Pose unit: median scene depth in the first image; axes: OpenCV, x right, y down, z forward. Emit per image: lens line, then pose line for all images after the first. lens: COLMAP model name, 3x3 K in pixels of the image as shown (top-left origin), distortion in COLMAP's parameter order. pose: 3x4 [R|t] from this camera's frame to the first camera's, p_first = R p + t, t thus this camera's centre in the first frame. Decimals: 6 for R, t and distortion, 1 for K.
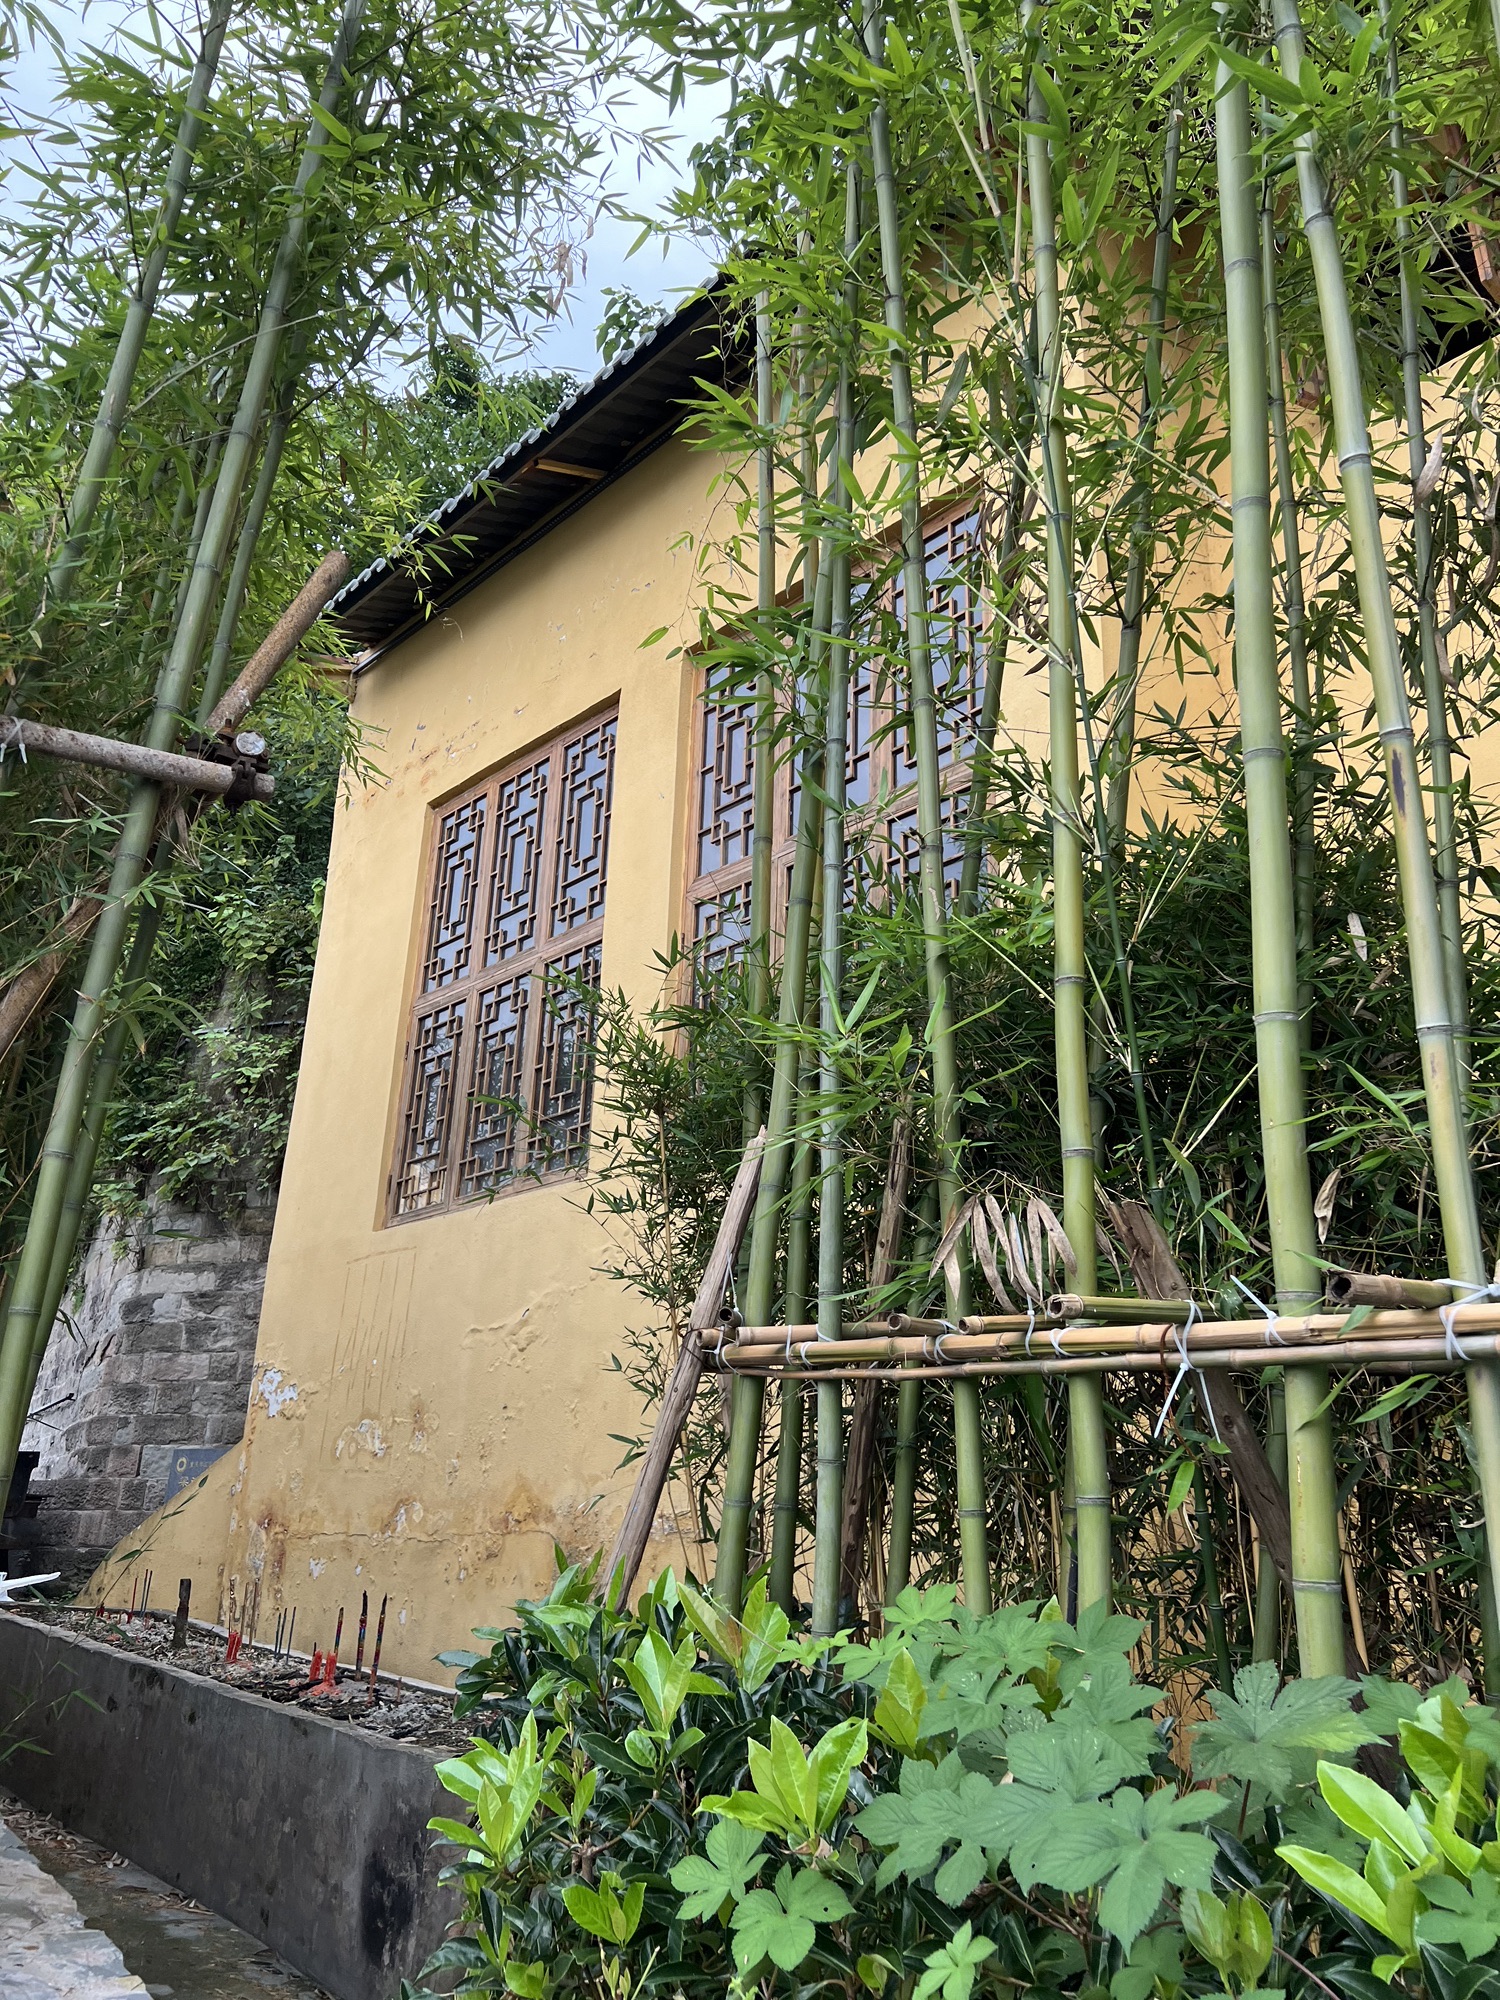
lens RADIAL K [[1483.9, 0, 750.0], [0, 1483.9, 1000.0], [0, 0, 1]] dist [0.033166, -0.043053]
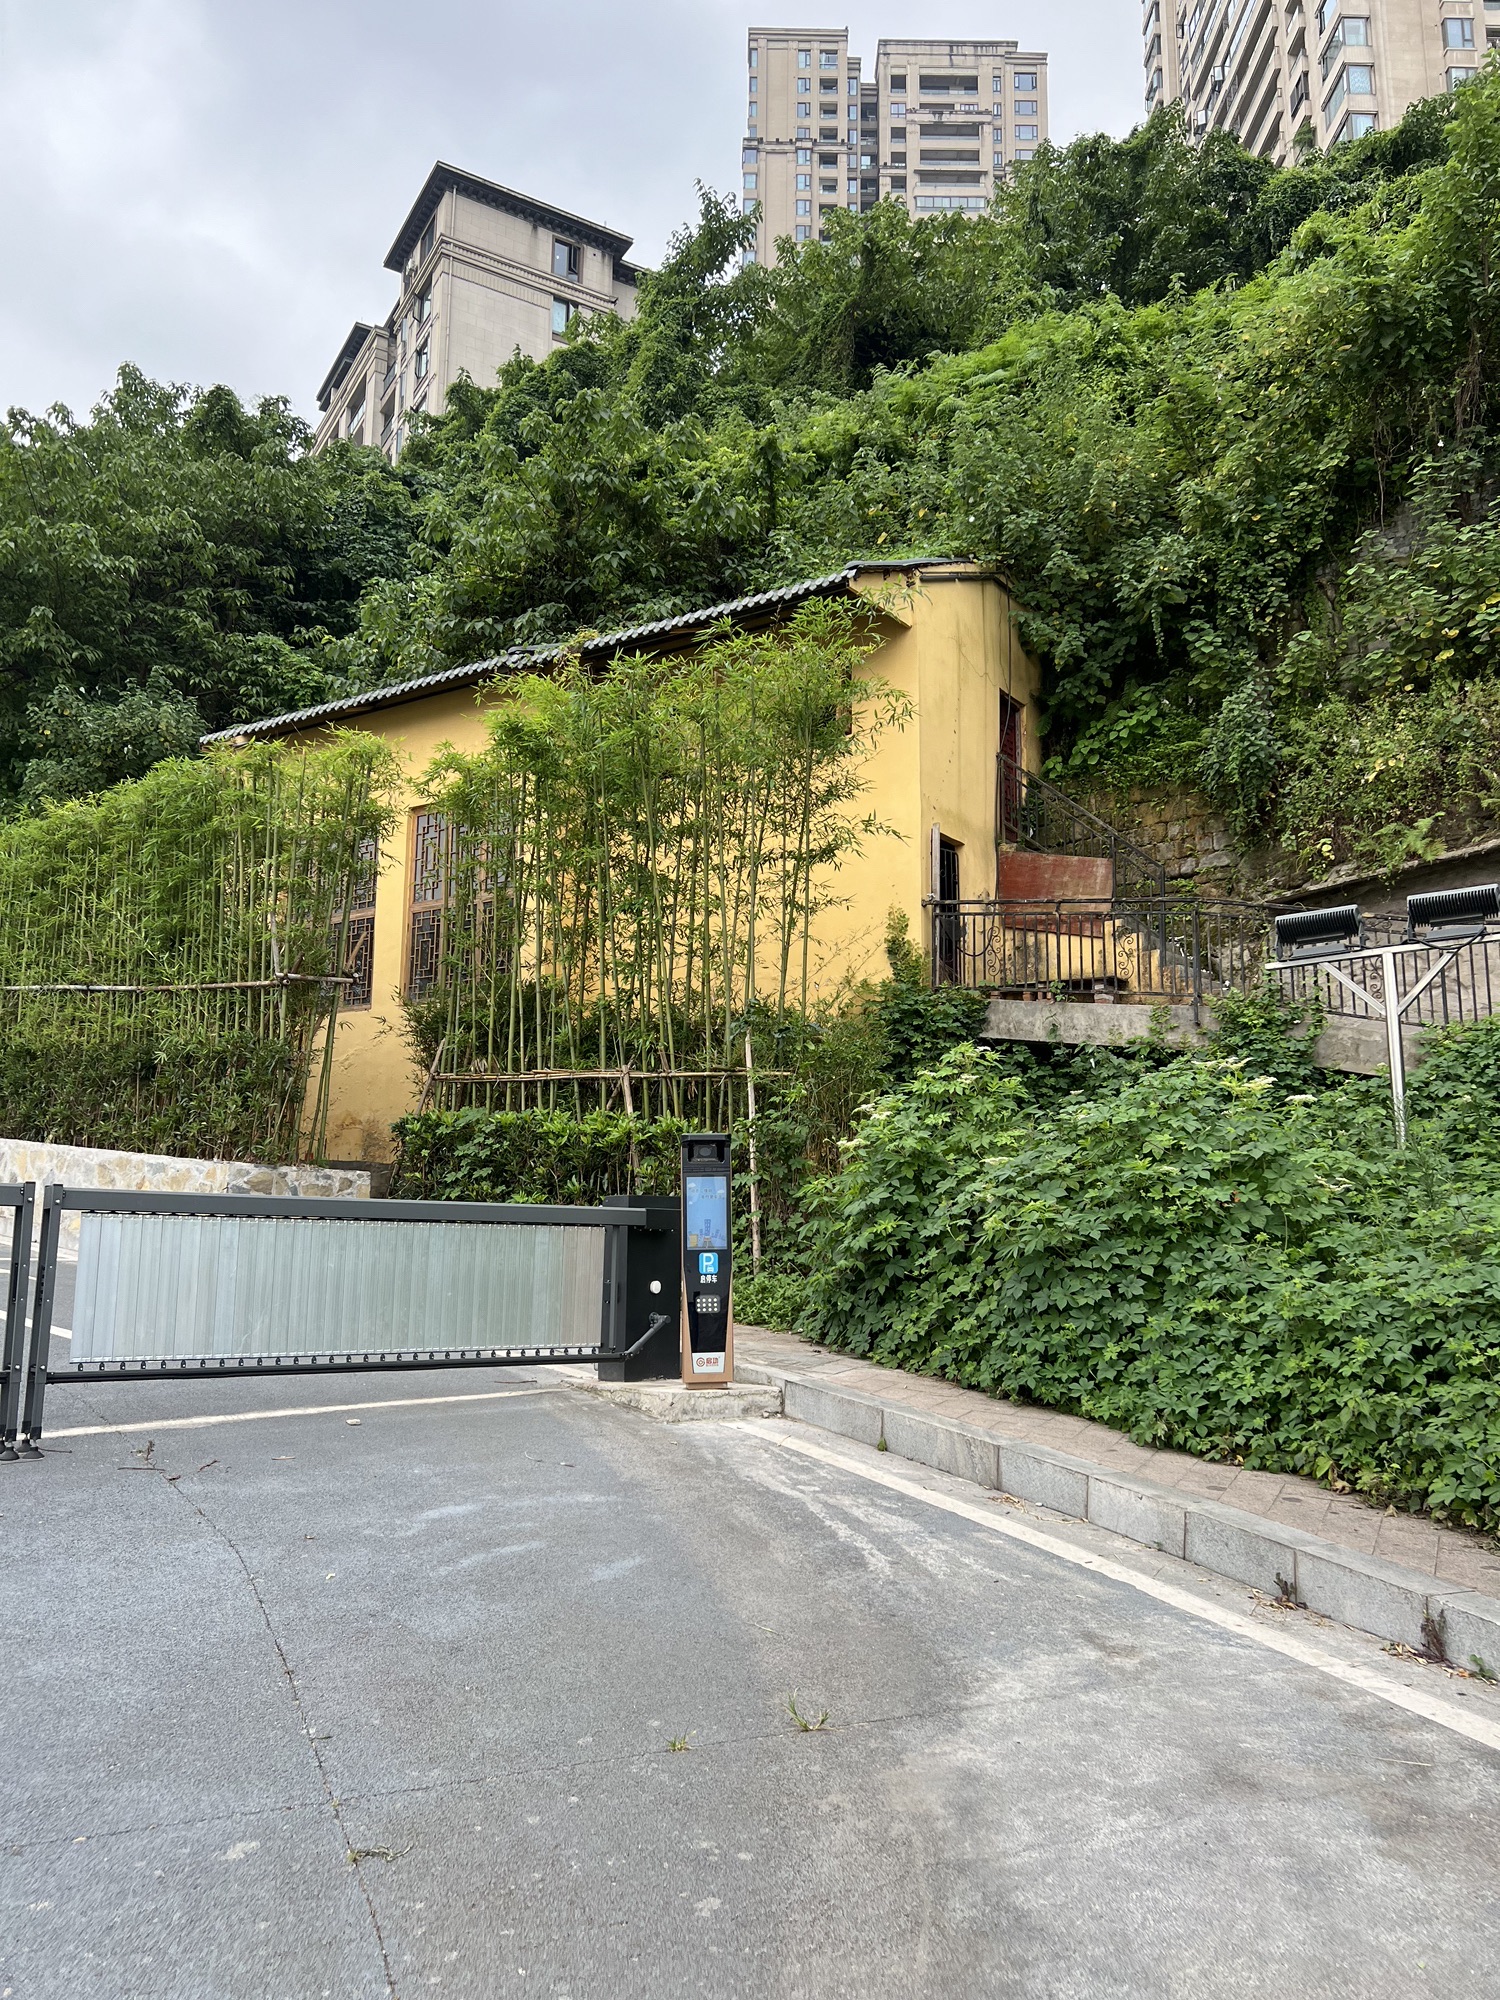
lens RADIAL K [[1483.9, 0, 750.0], [0, 1483.9, 1000.0], [0, 0, 1]] dist [0.033166, -0.043053]
pose [[0.968224, 0.036619, 0.247387, -0.355854], [-0.081233, 0.981633, 0.172622, -1.481150], [-0.236522, -0.187233, 0.953415, -6.079680]]
